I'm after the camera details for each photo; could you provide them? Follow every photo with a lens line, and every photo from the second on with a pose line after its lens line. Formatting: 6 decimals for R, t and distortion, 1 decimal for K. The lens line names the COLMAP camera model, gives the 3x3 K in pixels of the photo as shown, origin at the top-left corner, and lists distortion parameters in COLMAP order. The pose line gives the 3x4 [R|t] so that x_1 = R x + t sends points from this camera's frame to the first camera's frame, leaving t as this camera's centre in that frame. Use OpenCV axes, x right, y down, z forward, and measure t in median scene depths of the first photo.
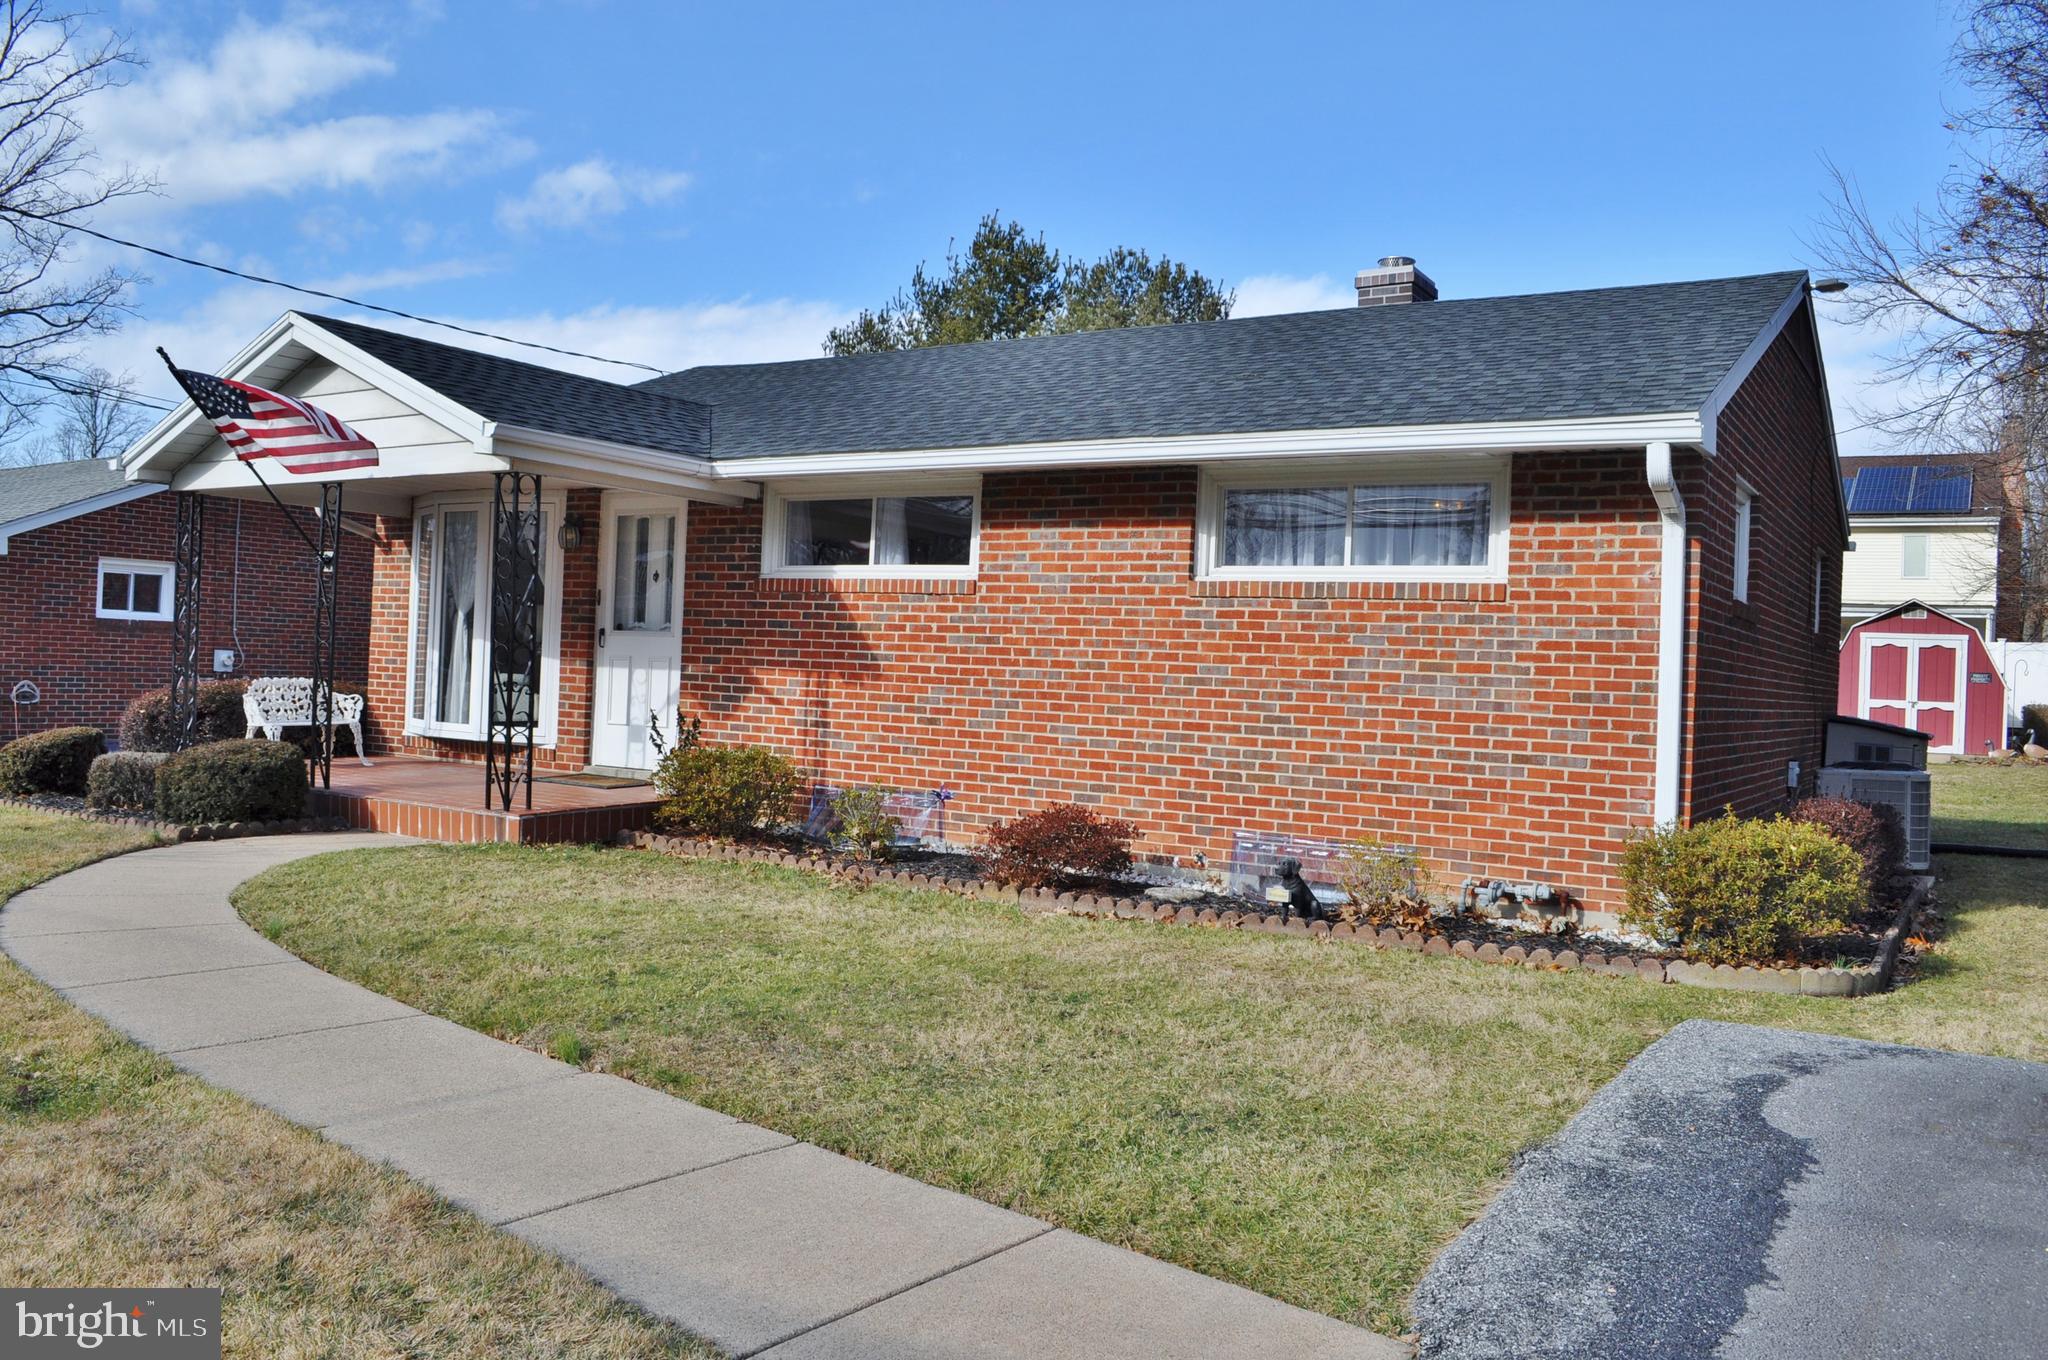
lens RADIAL K [[1614.8, 0, 1029.7], [0, 1614.8, 676.7], [0, 0, 1]] dist [-0.085845, 0.014129]
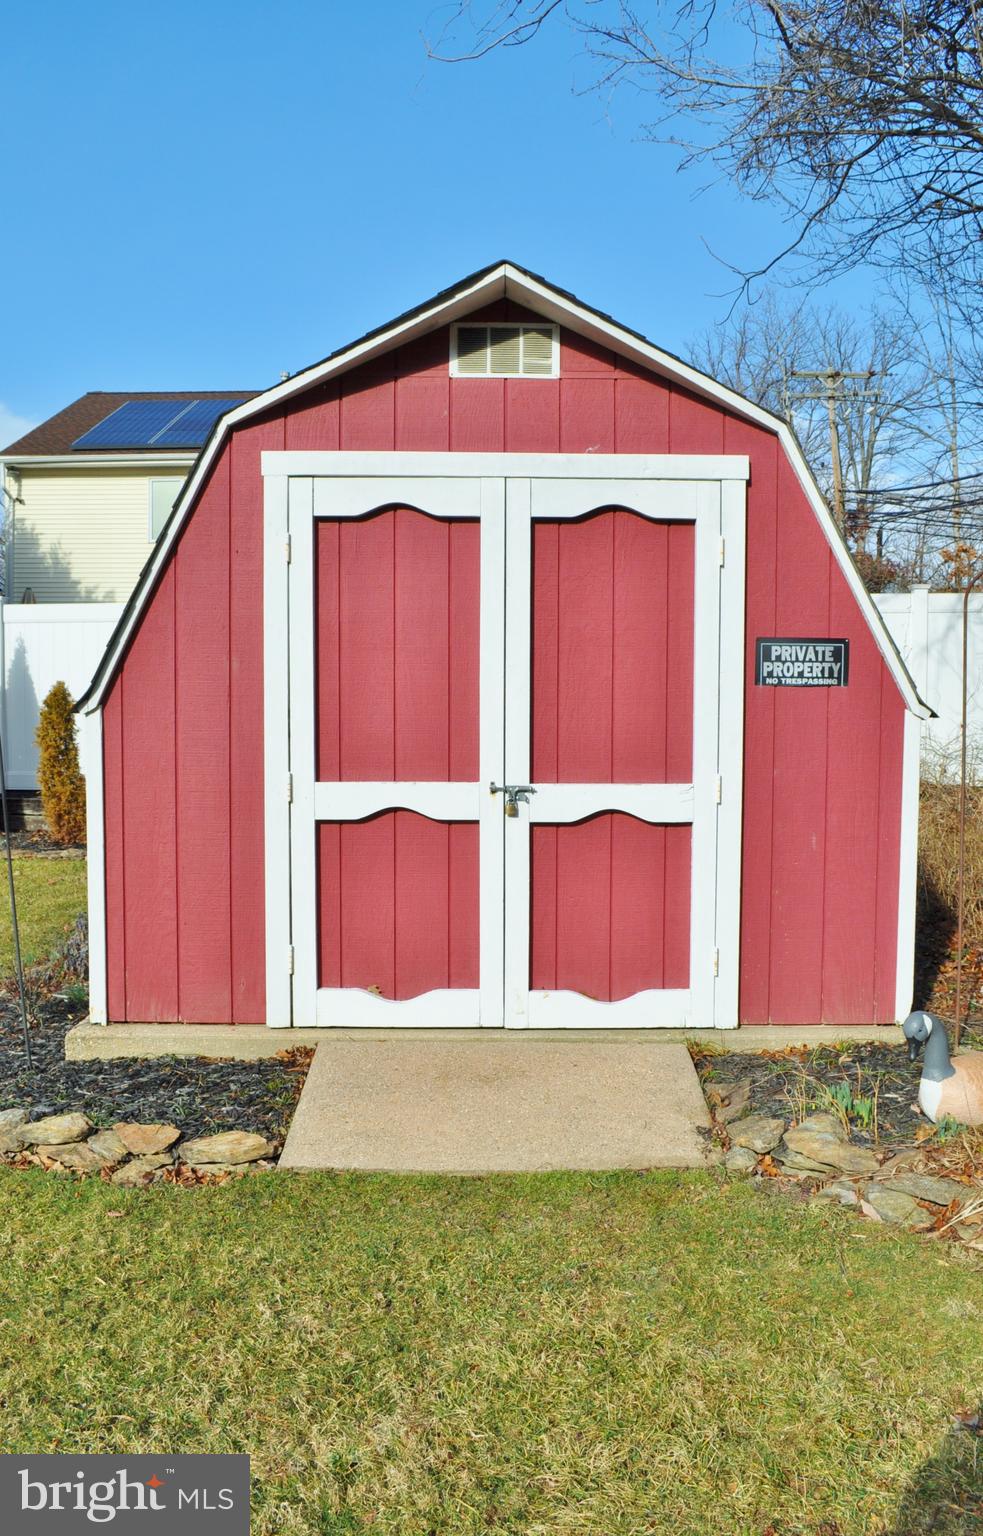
lens RADIAL K [[1259.3, 0, 479.8], [0, 1259.3, 771.5], [0, 0, 1]] dist [-0.089454, 0.021264]
pose [[0.864016, -0.055632, 0.500381, 1.152789], [0.027907, 0.997640, 0.062729, 0.008628], [-0.502690, -0.040235, 0.863530, 2.083992]]
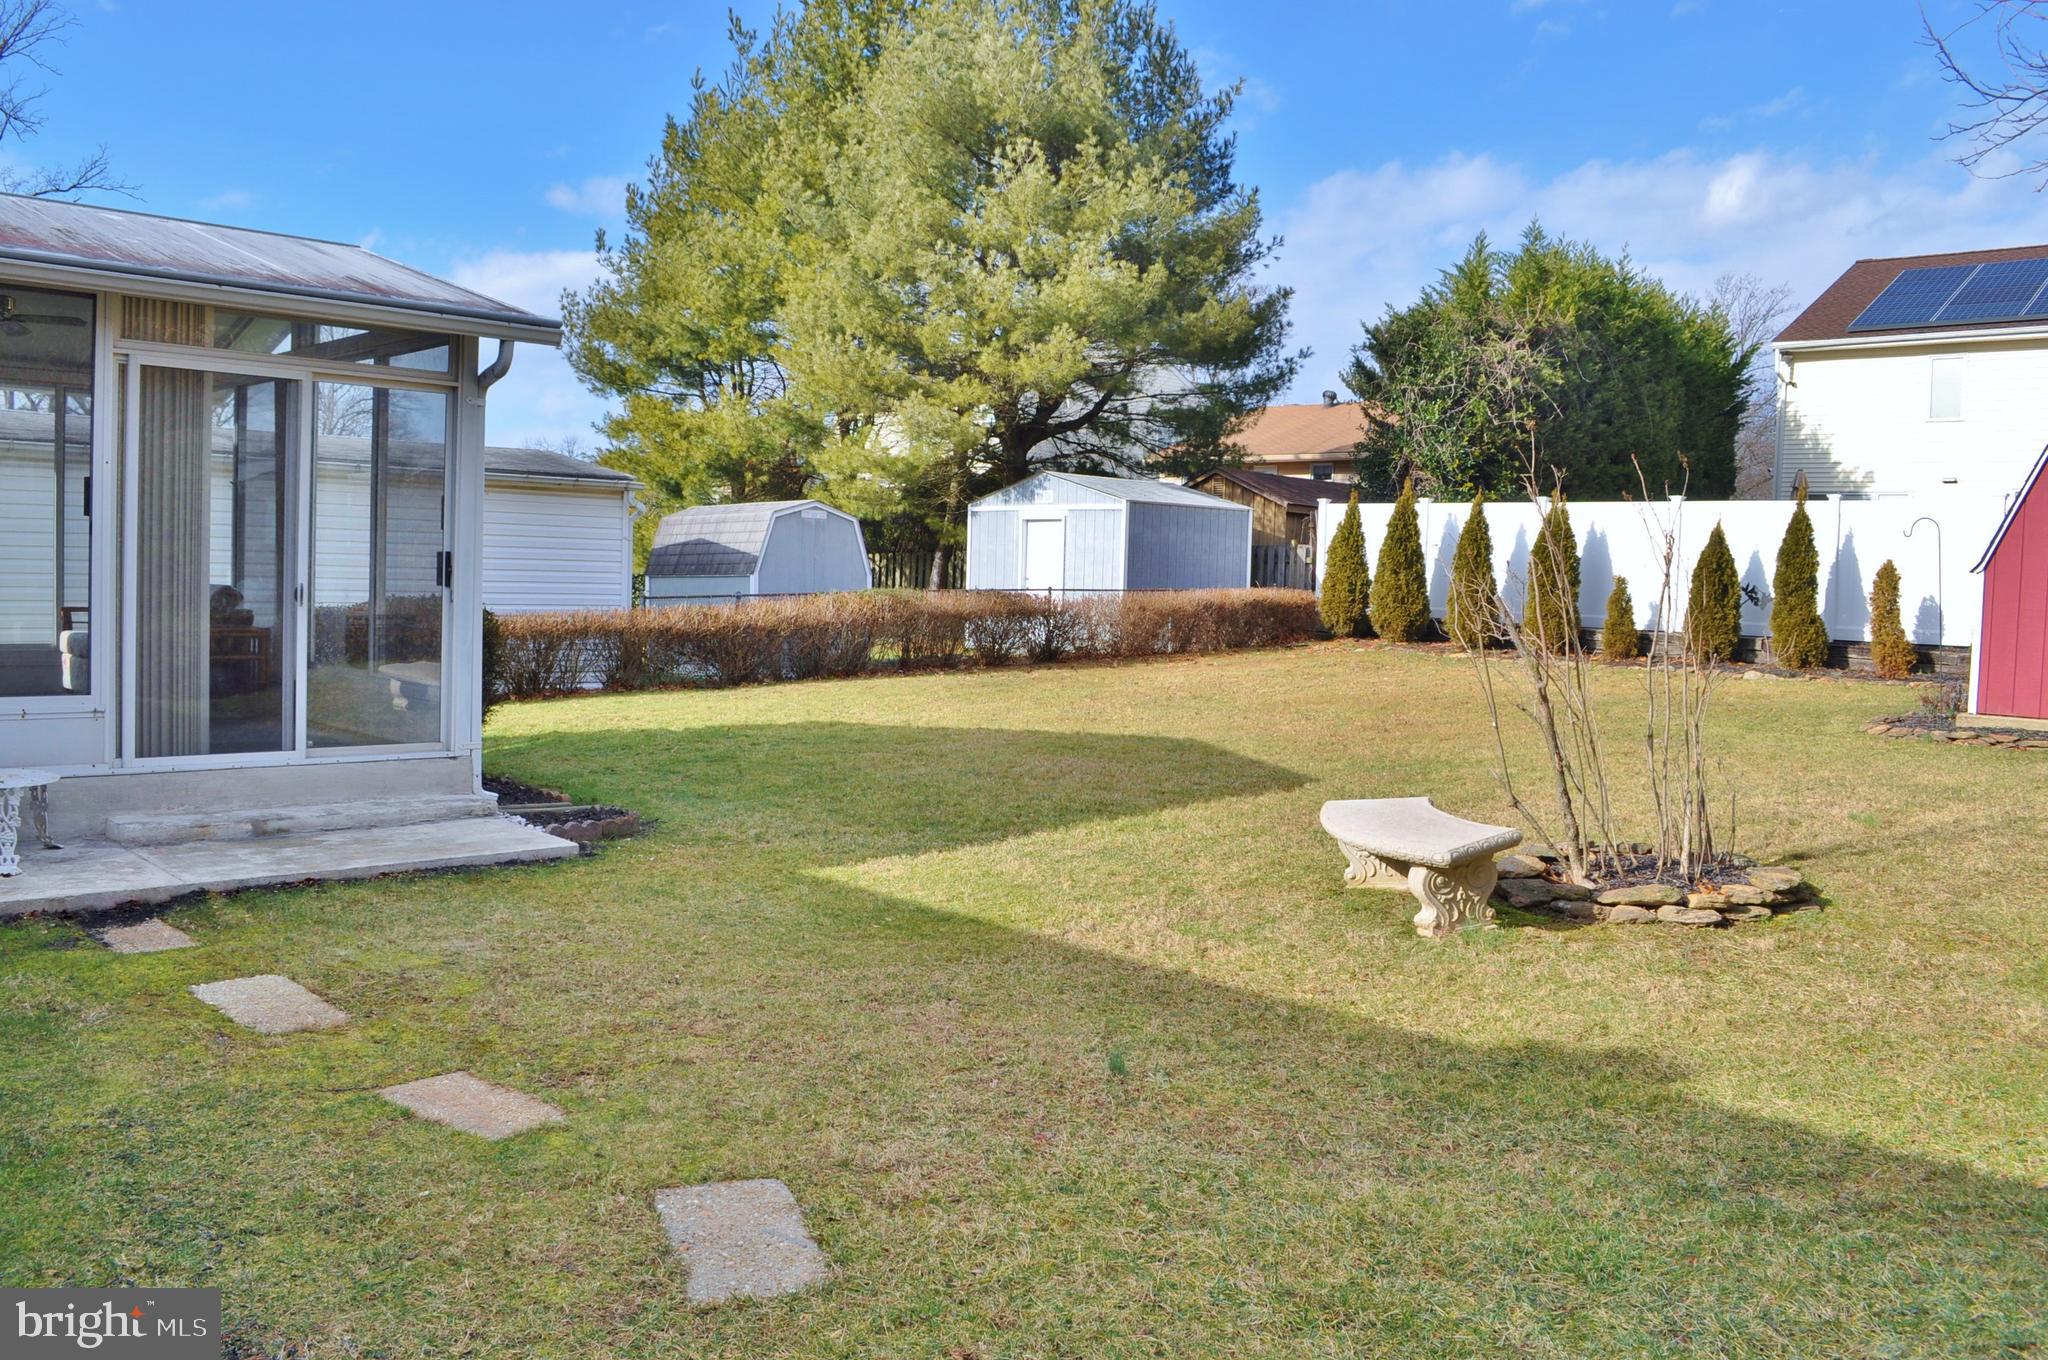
lens RADIAL K [[1614.8, 0, 1021.5], [0, 1614.8, 671.8], [0, 0, 1]] dist [-0.085845, 0.014129]
pose [[0.976268, 0.006429, -0.216468, 0.825083], [0.004126, 0.998826, 0.048275, 0.025018], [0.216525, -0.048022, 0.975095, 1.260945]]
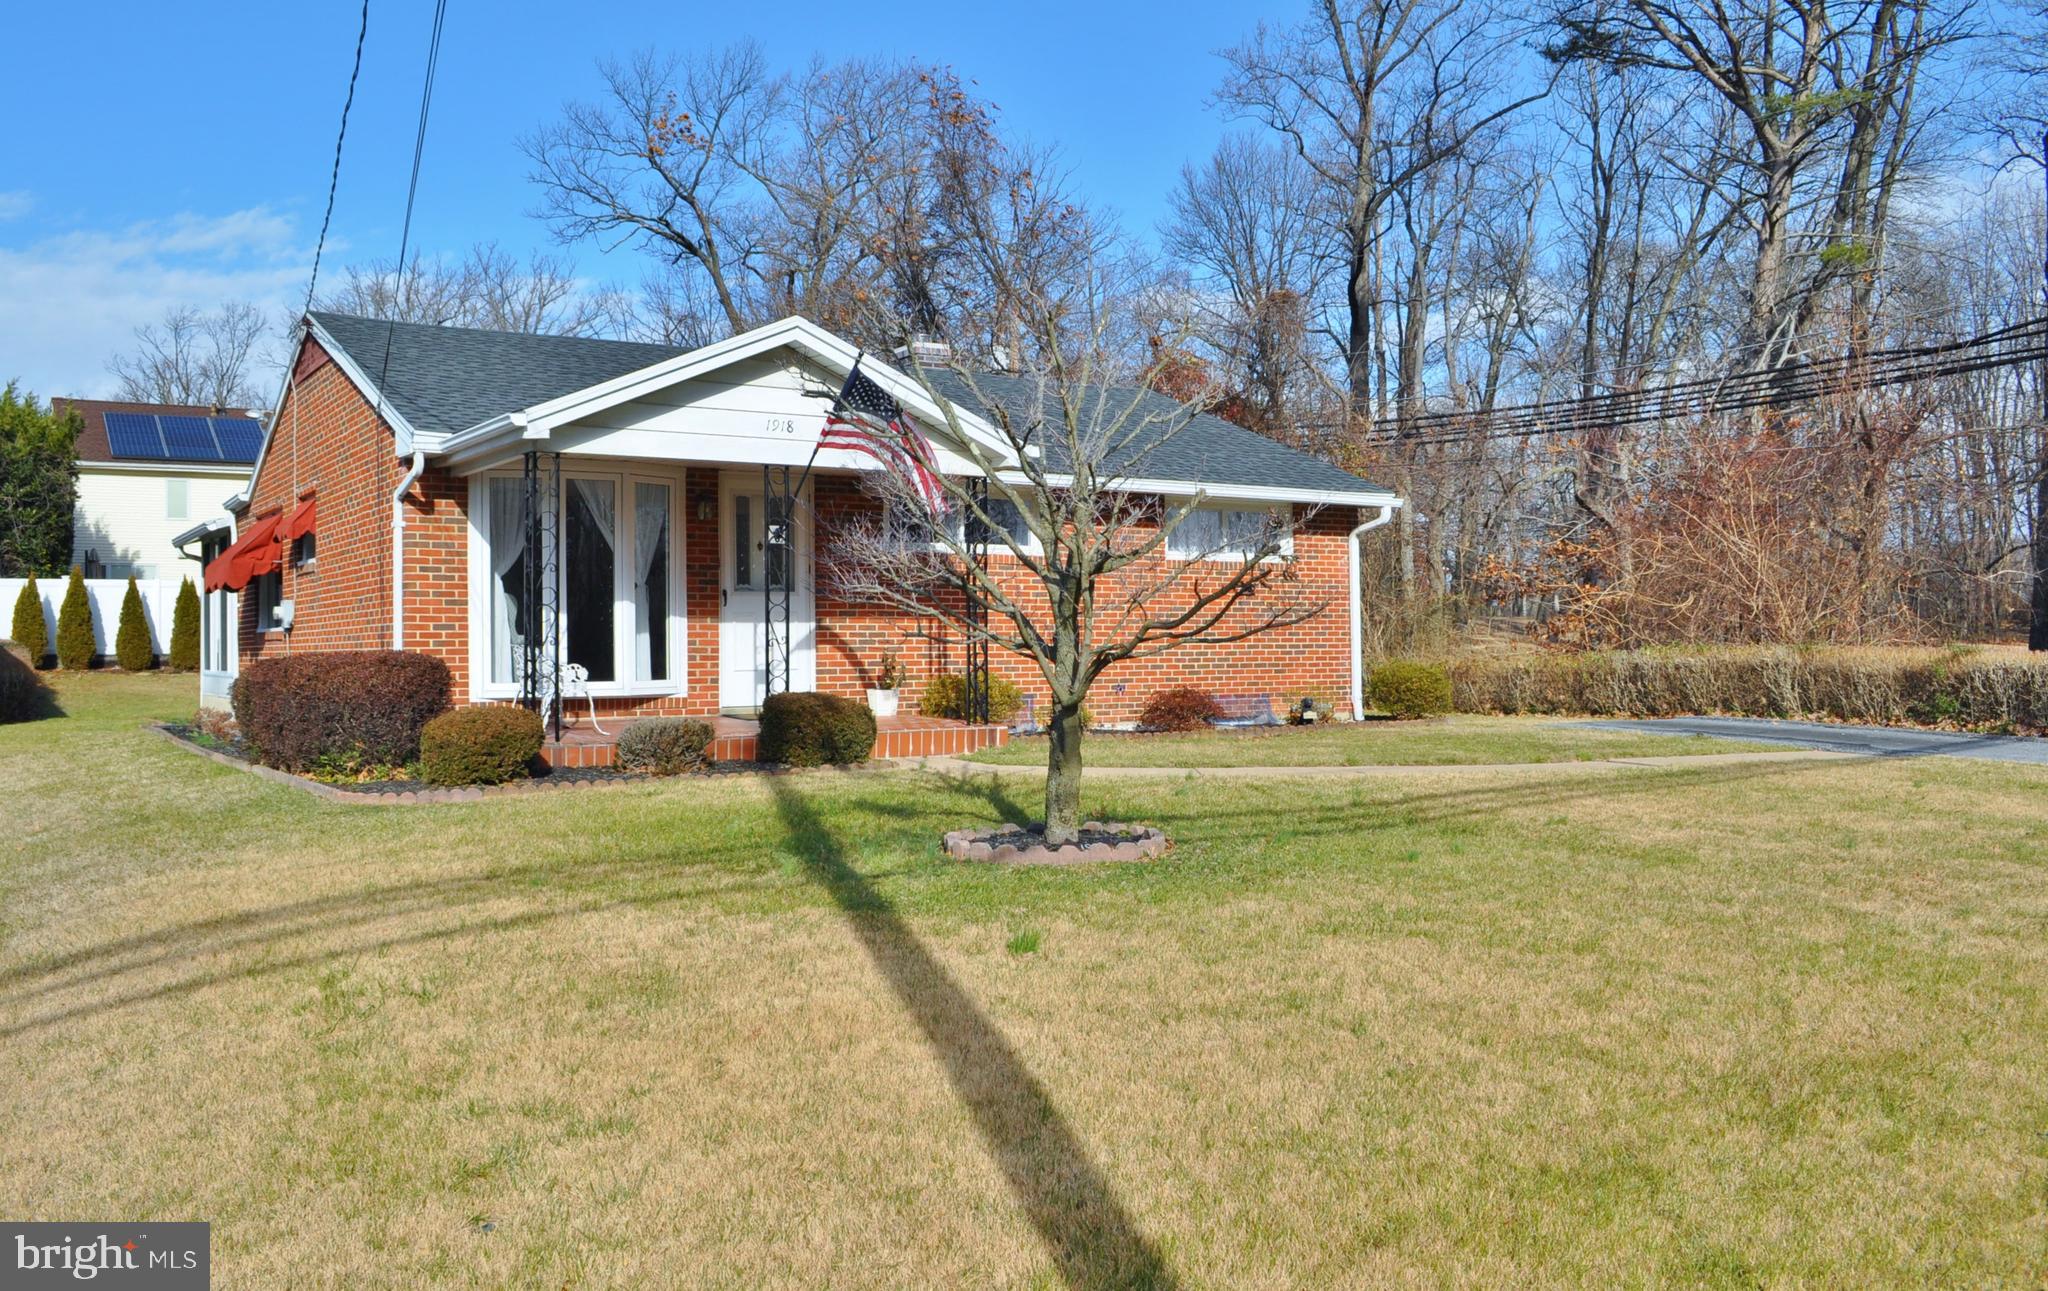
lens RADIAL K [[1707.1, 0, 1032.4], [0, 1707.1, 608.4], [0, 0, 1]] dist [-0.086222, 0.017156]
pose [[0.393430, -0.025175, 0.919010, -1.469726], [0.026968, 0.999511, 0.015835, -0.033617], [-0.918959, 0.018554, 0.393916, 0.344543]]
